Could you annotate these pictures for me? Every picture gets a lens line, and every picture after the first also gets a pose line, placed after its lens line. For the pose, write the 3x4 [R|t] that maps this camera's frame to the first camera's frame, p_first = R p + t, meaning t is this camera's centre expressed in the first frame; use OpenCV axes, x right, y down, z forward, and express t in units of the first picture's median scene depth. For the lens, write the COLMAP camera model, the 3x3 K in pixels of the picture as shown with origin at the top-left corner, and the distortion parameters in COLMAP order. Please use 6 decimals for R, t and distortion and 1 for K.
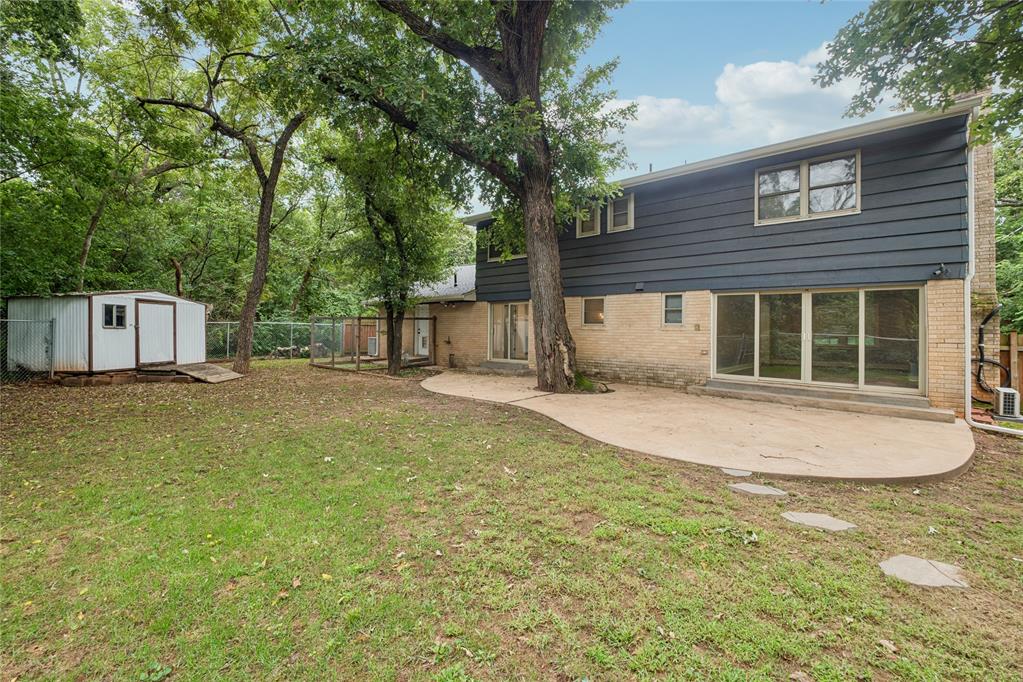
lens RADIAL K [[453.0, 0, 510.3], [0, 453.0, 326.4], [0, 0, 1]] dist [-0.011489, 0.000064]
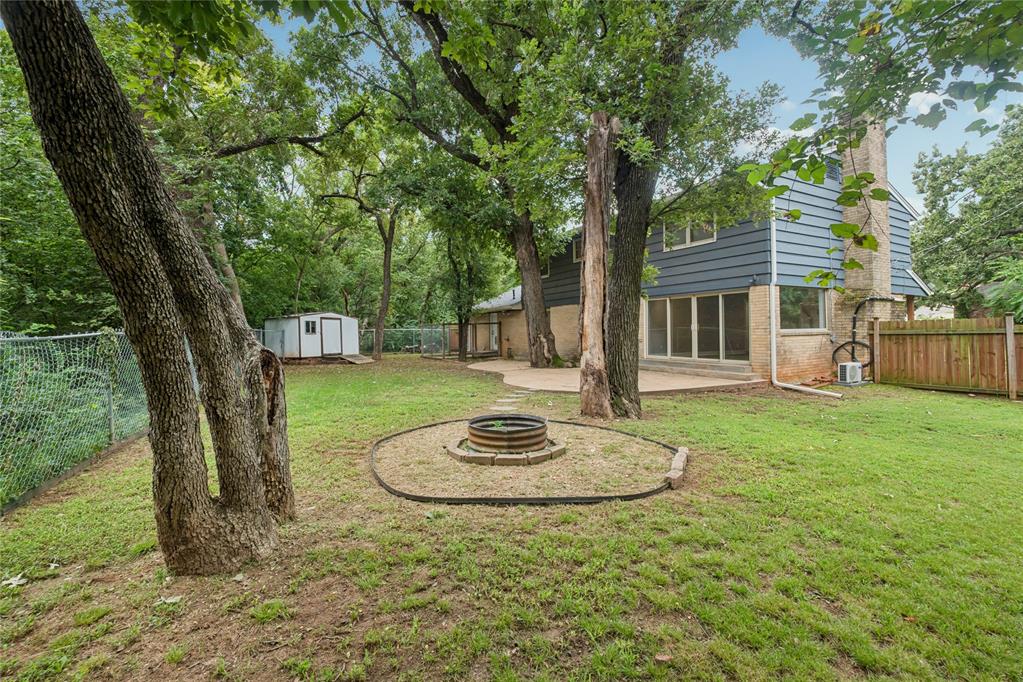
lens RADIAL K [[439.1, 0, 505.6], [0, 439.1, 334.4], [0, 0, 1]] dist [0.000345, -0.000287]
pose [[0.945985, -0.023107, -0.323386, 0.423708], [0.025712, 0.999662, 0.003786, 0.018813], [0.323189, -0.011897, 0.946259, -0.410873]]
